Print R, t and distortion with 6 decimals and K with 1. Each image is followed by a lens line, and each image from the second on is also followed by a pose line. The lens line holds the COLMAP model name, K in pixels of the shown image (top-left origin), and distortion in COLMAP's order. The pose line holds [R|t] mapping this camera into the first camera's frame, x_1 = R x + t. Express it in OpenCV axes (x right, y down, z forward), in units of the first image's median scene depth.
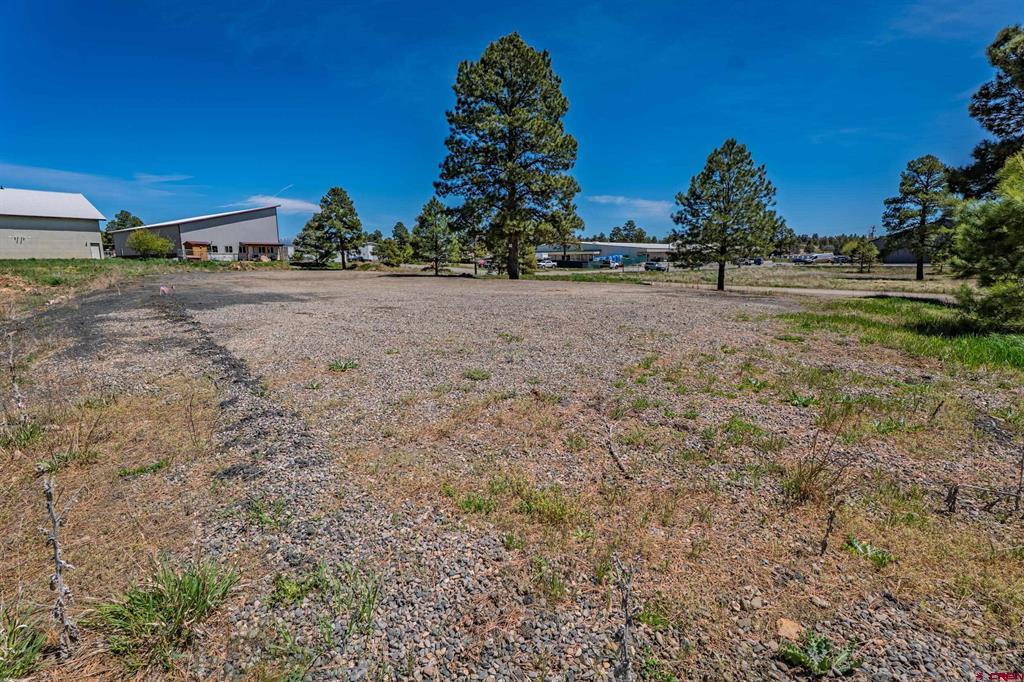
lens RADIAL K [[475.1, 0, 512.0], [0, 475.1, 341.0], [0, 0, 1]] dist [0.004850, -0.001733]
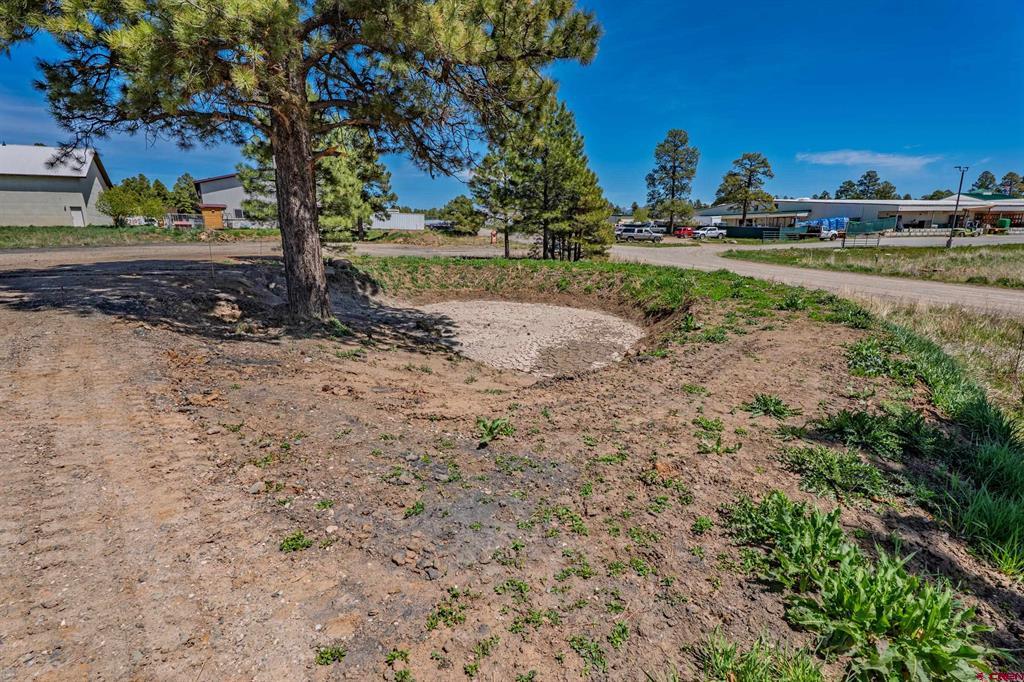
lens RADIAL K [[475.1, 0, 512.0], [0, 475.1, 341.0], [0, 0, 1]] dist [0.004850, -0.001733]
pose [[0.926624, 0.083413, -0.366620, 0.073528], [-0.059873, 0.995374, 0.075140, -0.045517], [0.371192, -0.047676, 0.927331, 0.280376]]
